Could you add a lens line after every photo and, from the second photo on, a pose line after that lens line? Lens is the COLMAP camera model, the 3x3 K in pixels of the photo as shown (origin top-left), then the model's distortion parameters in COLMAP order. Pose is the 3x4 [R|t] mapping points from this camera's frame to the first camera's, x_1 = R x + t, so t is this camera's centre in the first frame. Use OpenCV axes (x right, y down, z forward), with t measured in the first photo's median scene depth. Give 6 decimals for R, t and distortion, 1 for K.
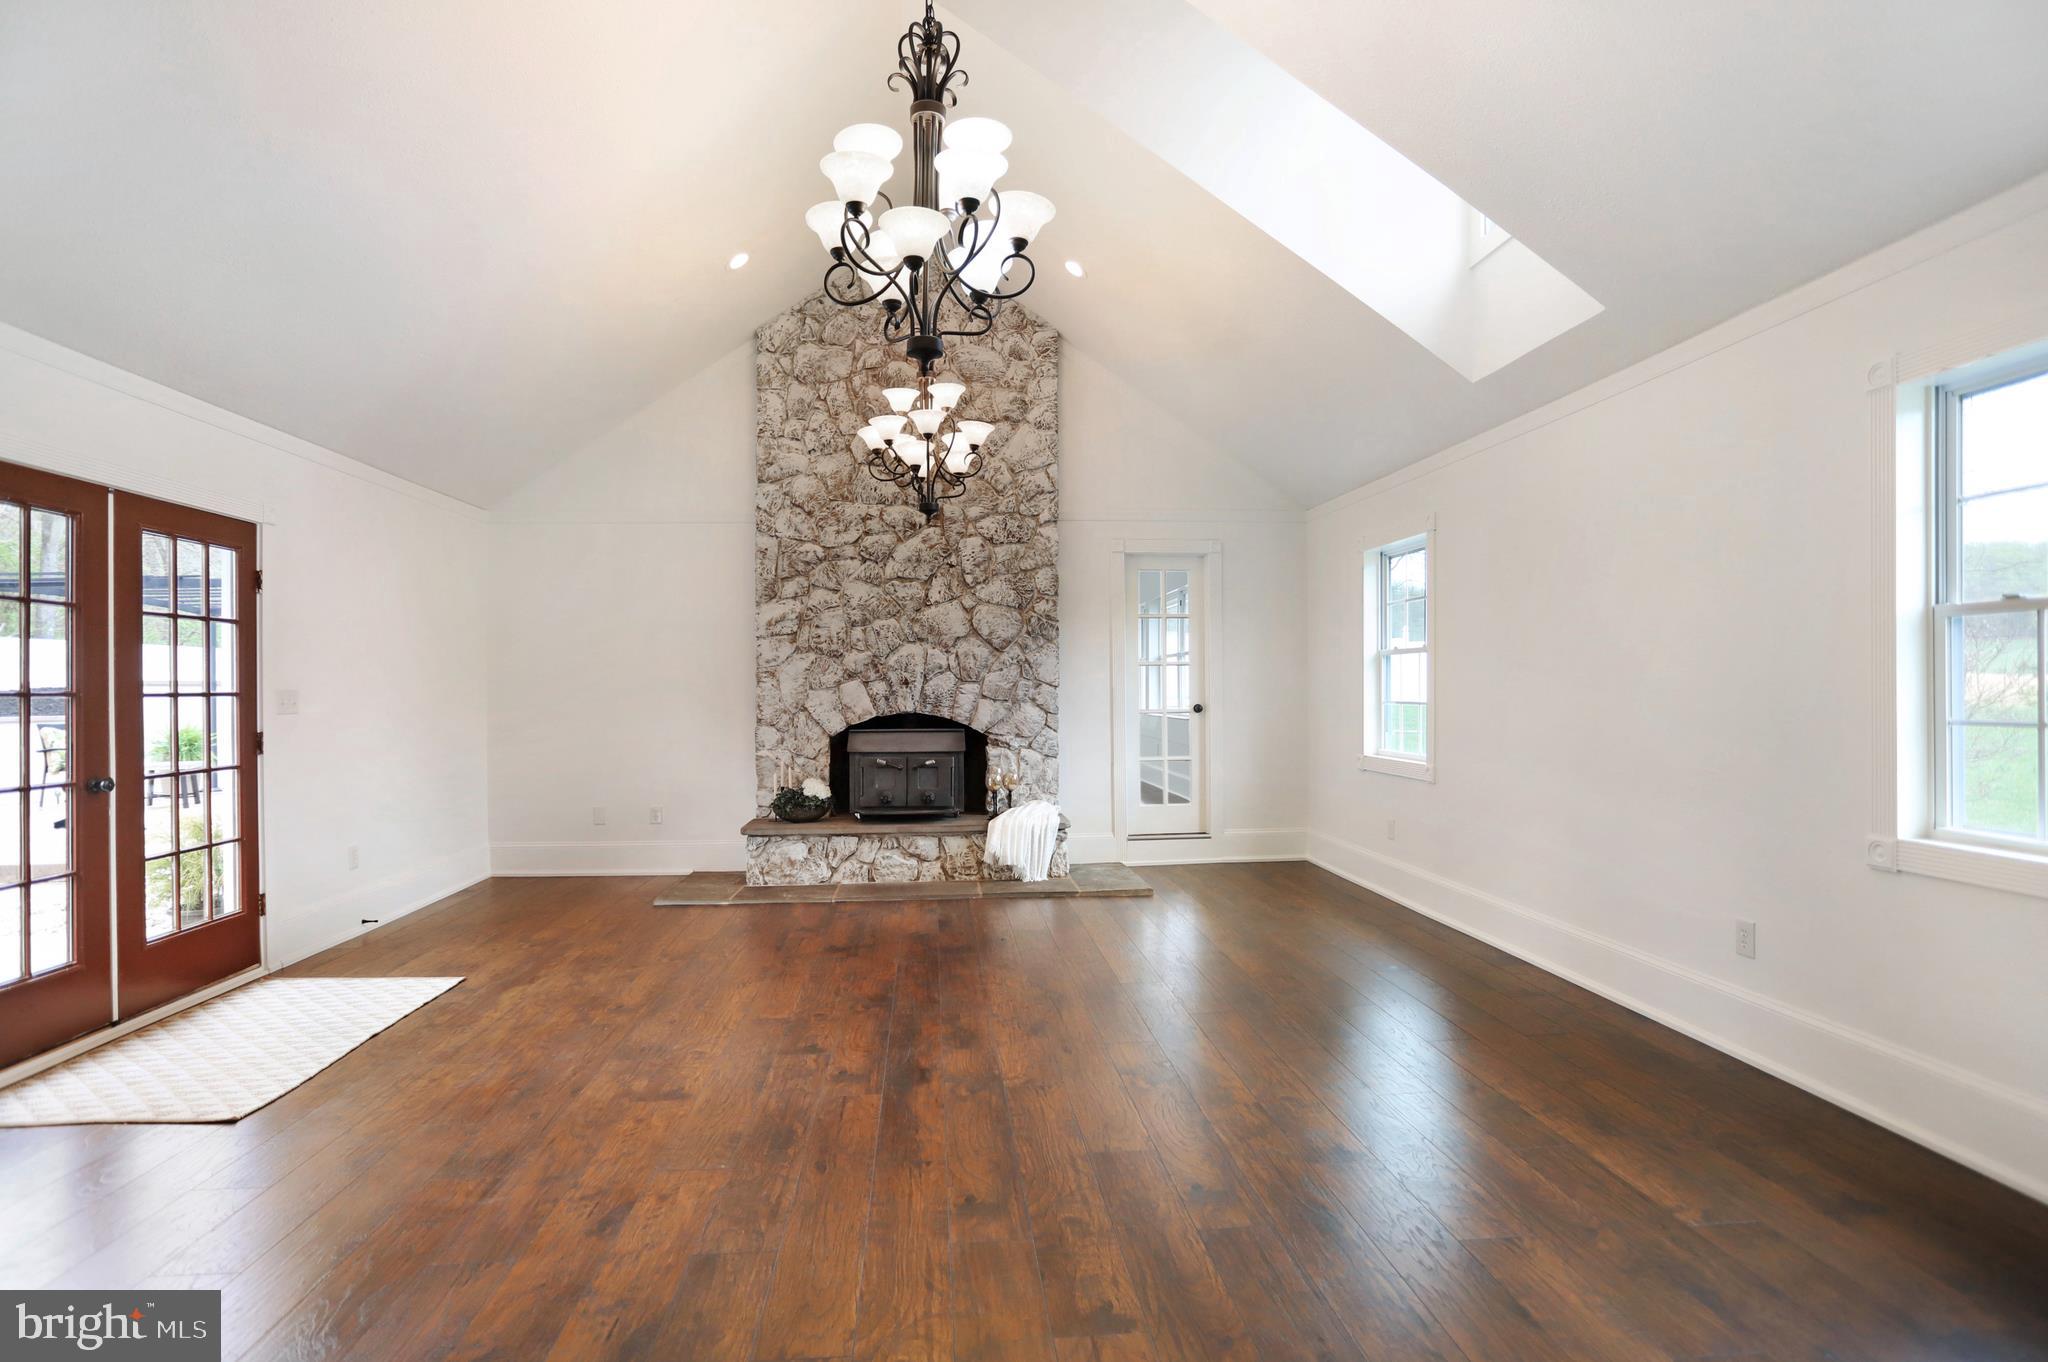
lens RADIAL K [[987.2, 0, 1027.3], [0, 987.2, 684.9], [0, 0, 1]] dist [-0.057603, 0.029415]
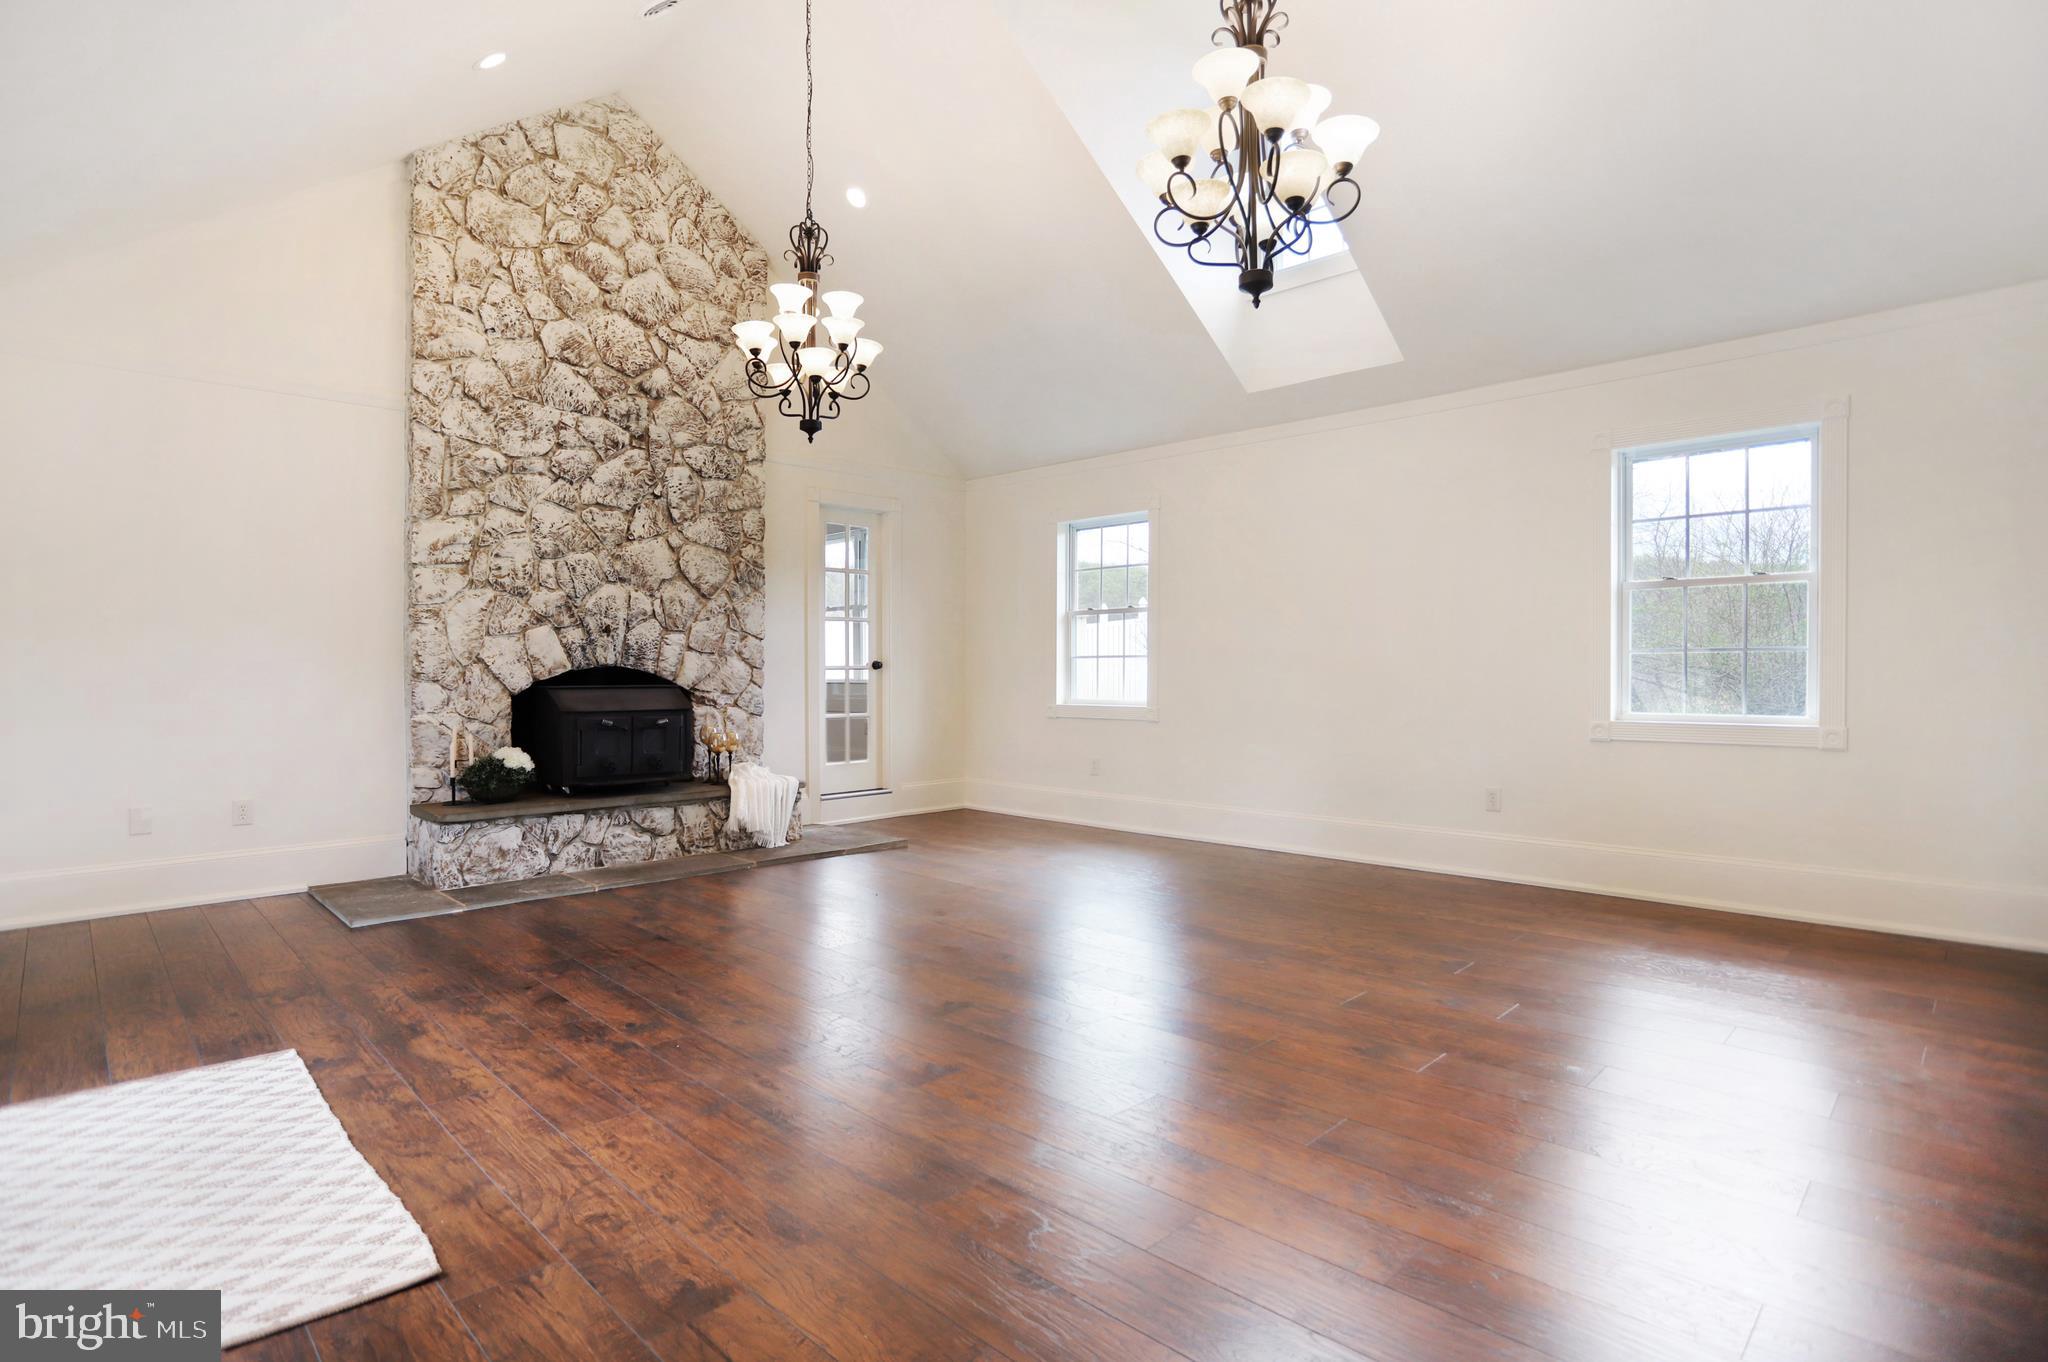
lens RADIAL K [[987.2, 0, 1027.3], [0, 987.2, 684.9], [0, 0, 1]] dist [-0.057603, 0.029415]
pose [[0.787480, -0.006692, 0.616304, -0.357206], [-0.003512, 0.999876, 0.015345, 0.030688], [-0.616330, -0.014248, 0.787359, 0.123648]]
